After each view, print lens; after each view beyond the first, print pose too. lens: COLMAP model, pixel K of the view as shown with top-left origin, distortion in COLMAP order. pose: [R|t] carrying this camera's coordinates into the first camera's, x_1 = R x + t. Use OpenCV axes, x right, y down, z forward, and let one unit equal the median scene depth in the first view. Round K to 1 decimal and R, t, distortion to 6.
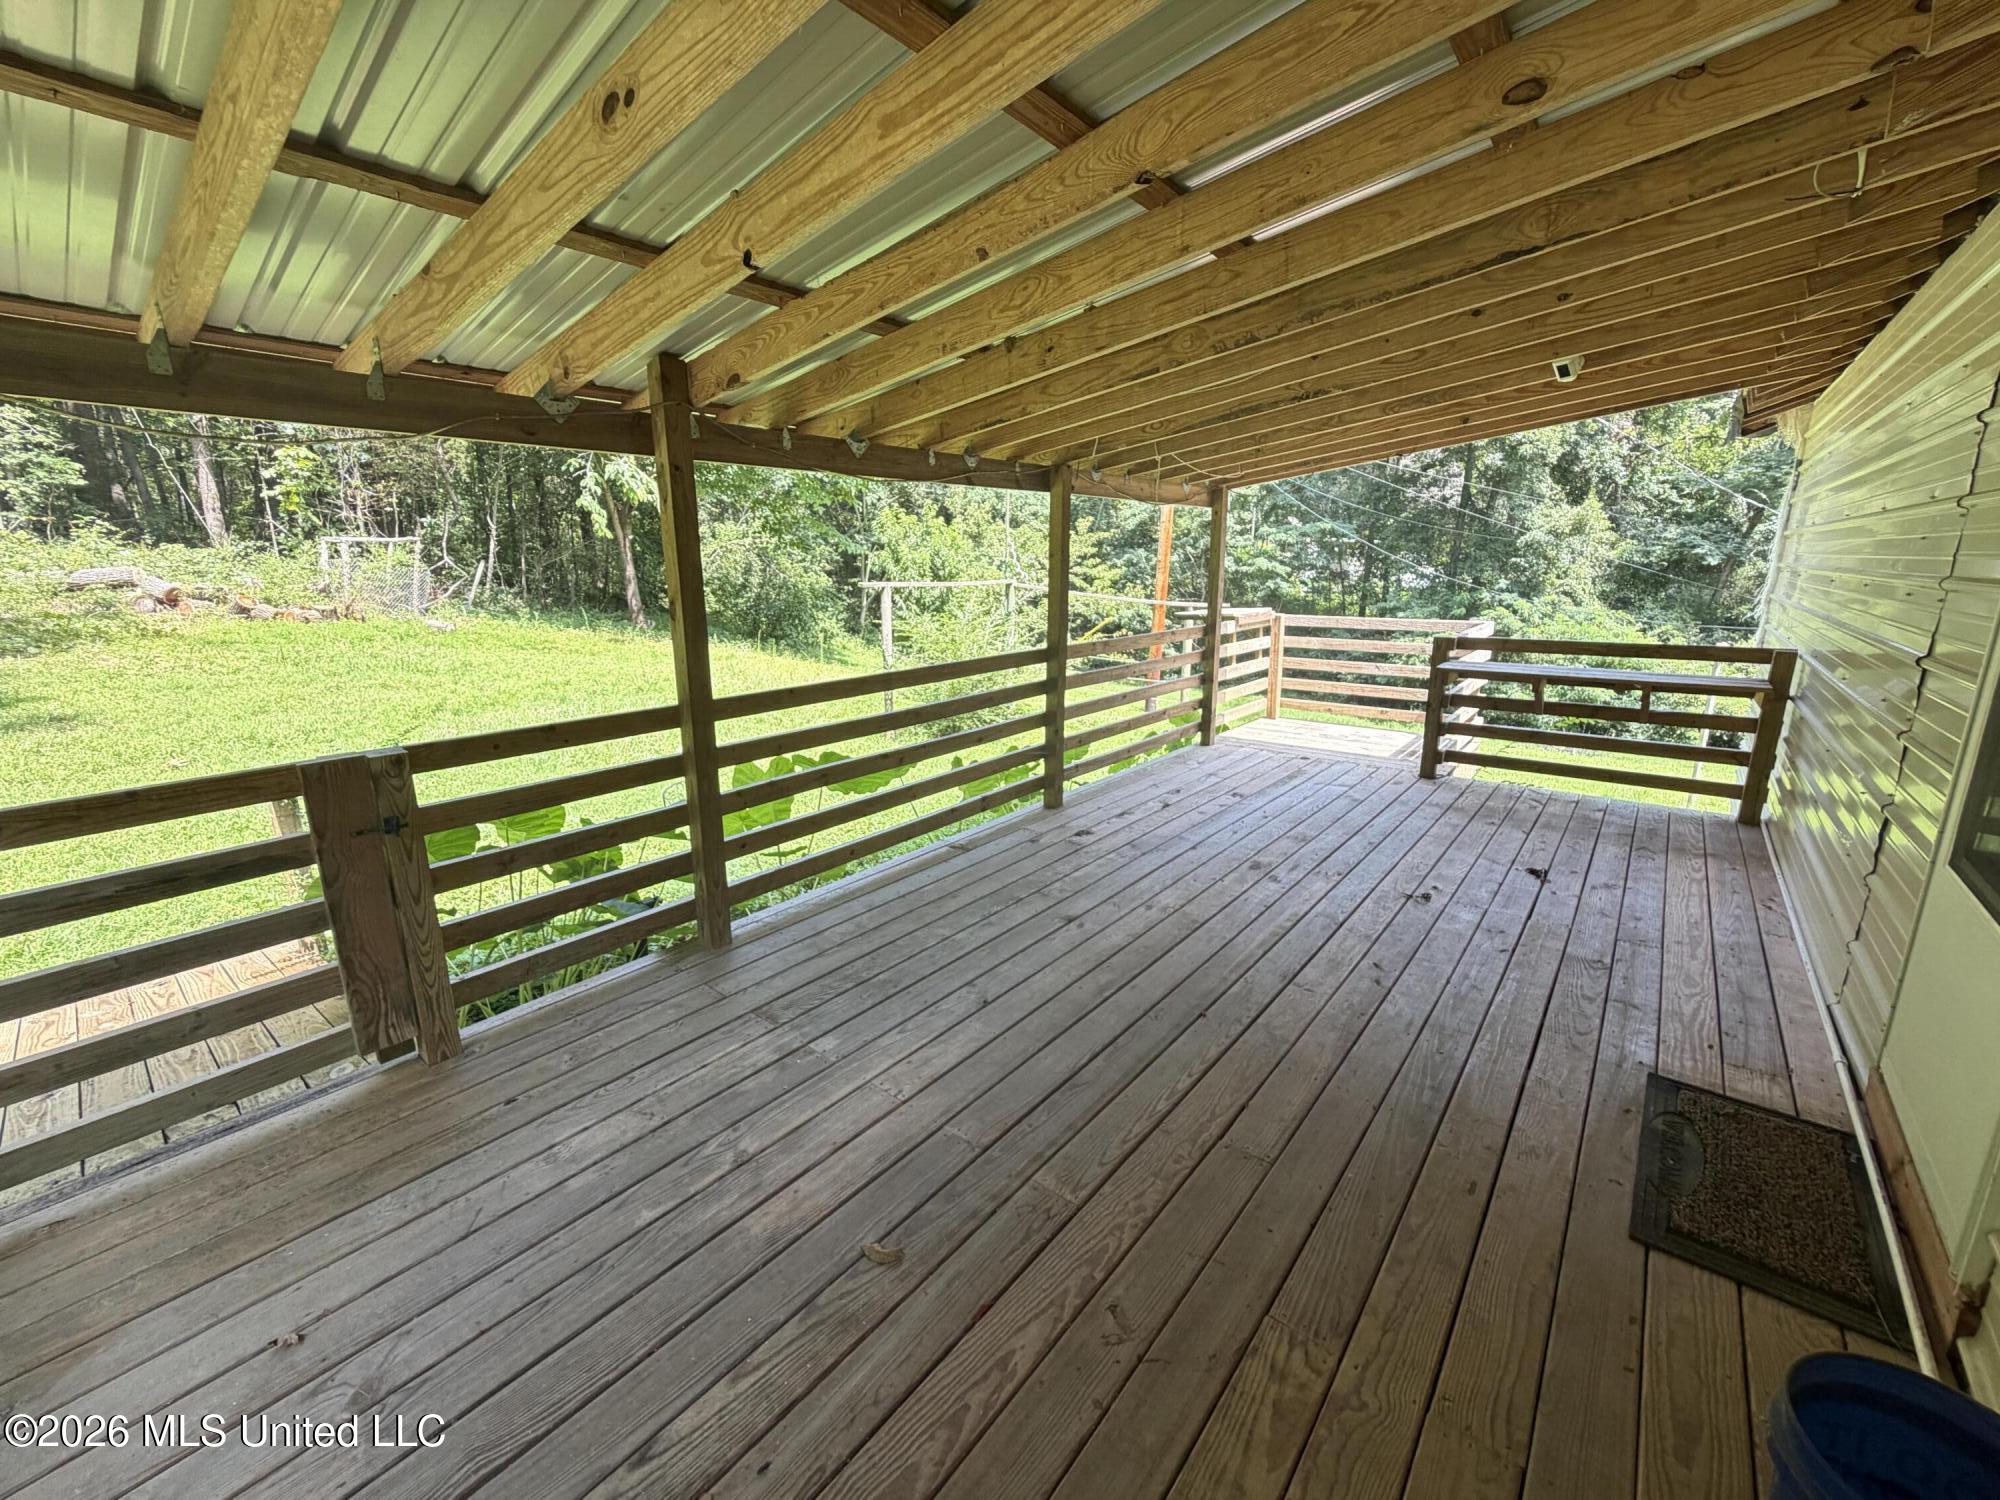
lens RADIAL K [[799.3, 0, 1007.8], [0, 799.3, 743.7], [0, 0, 1]] dist [0.001232, 0.000101]
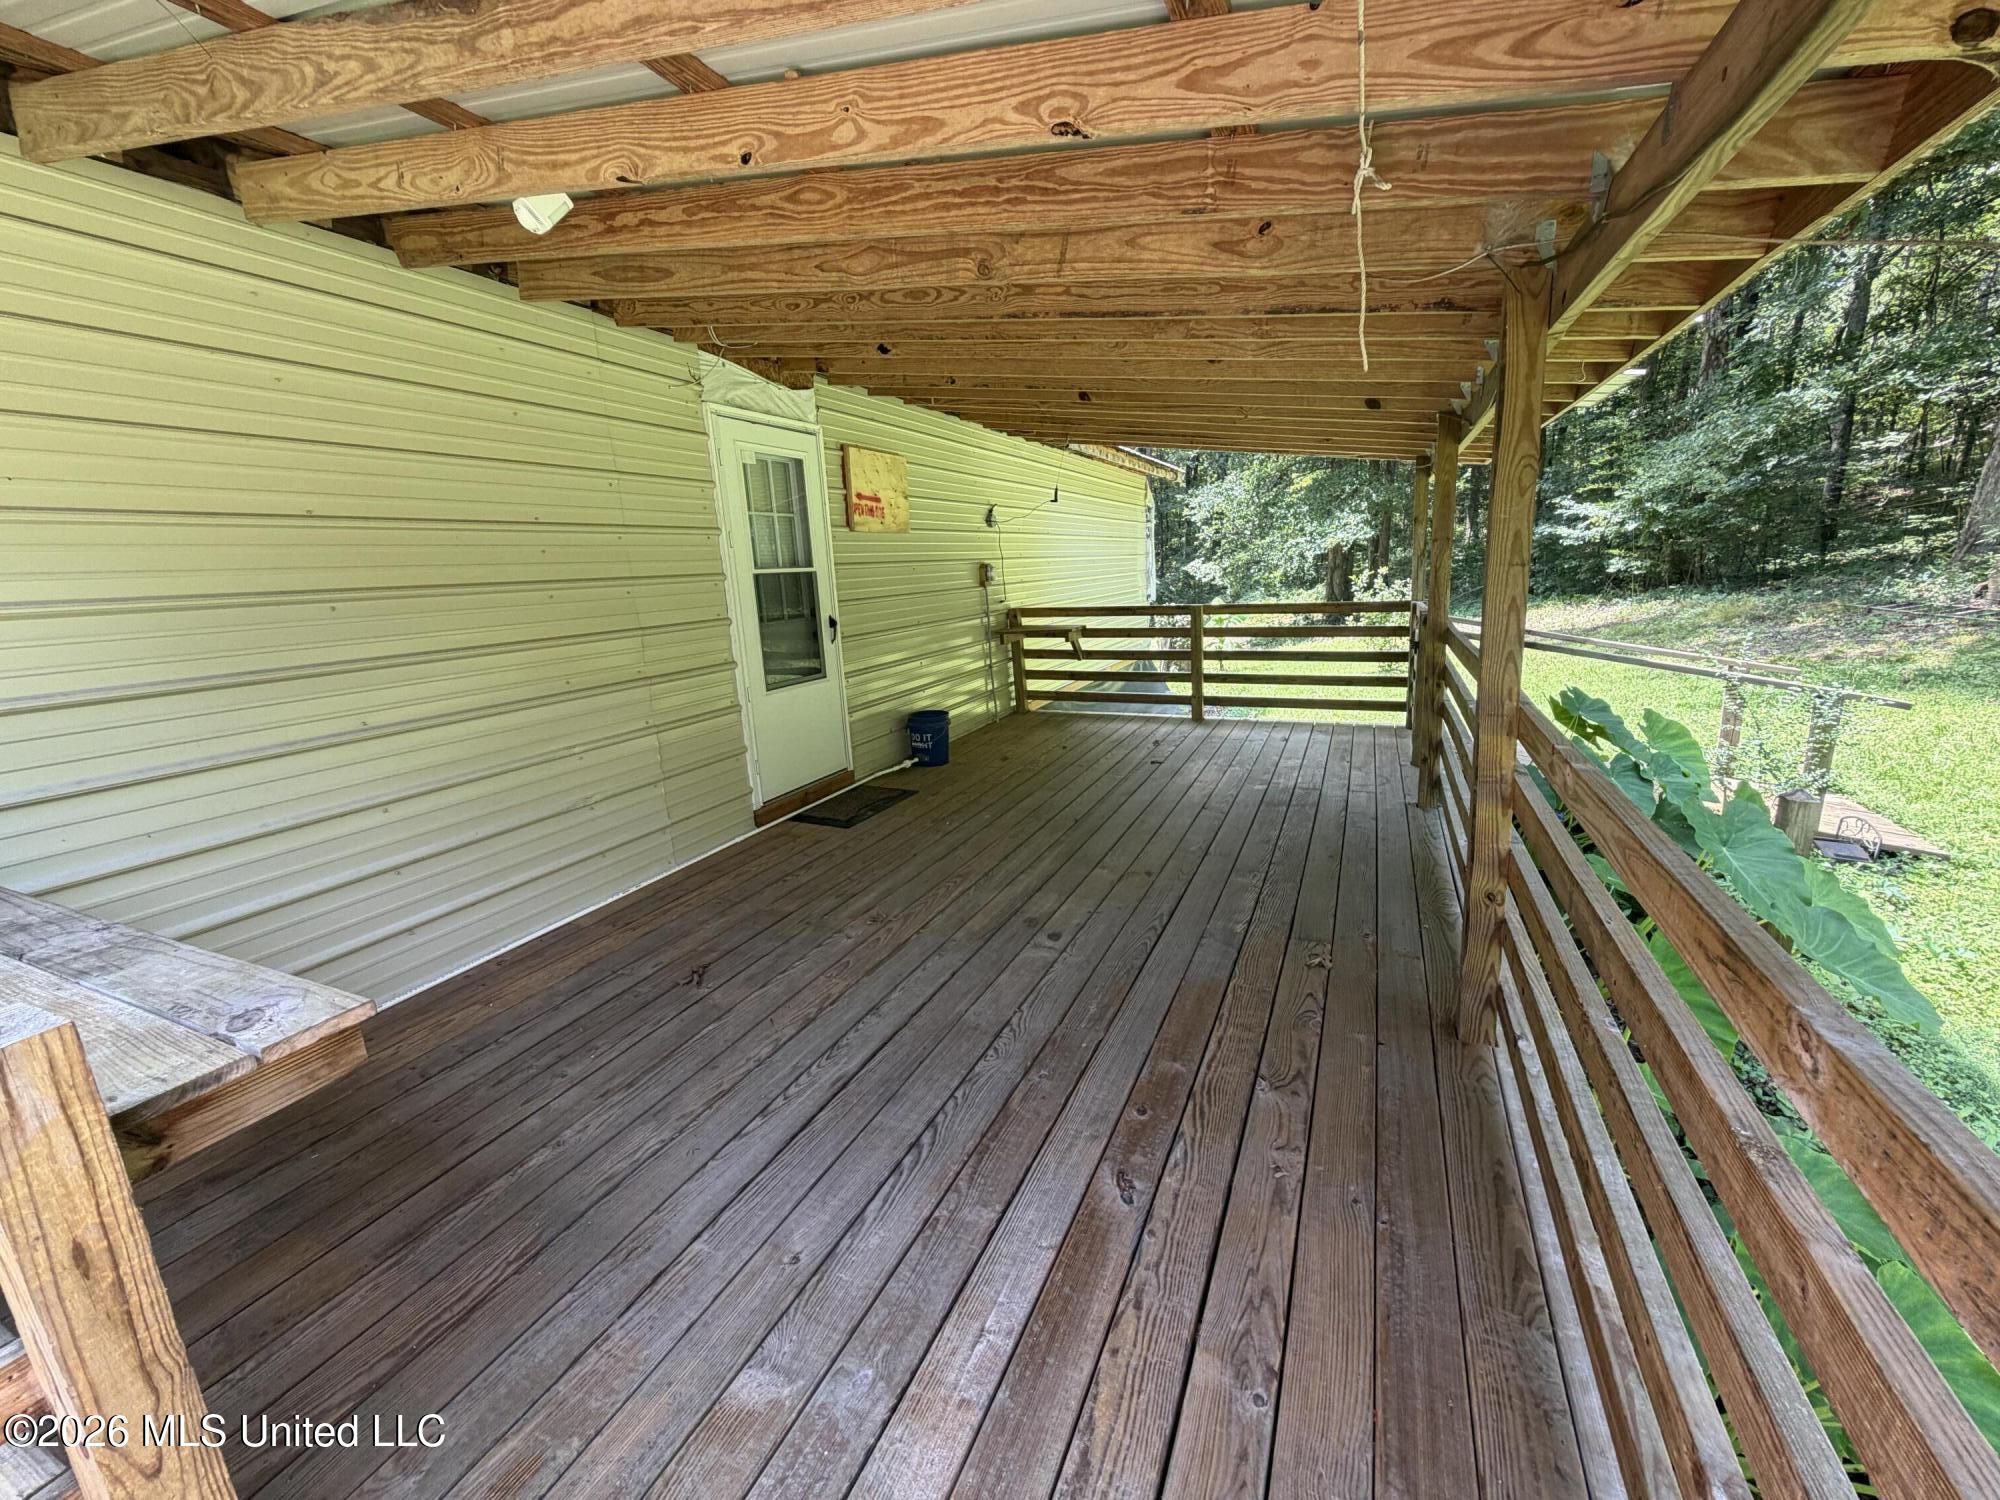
lens RADIAL K [[799.3, 0, 1007.8], [0, 799.3, 743.7], [0, 0, 1]] dist [0.001232, 0.000101]
pose [[-0.963928, 0.104053, -0.244980, 0.794851], [-0.012008, 0.902478, 0.430568, -0.523164], [0.265891, 0.417979, -0.868675, 2.401559]]
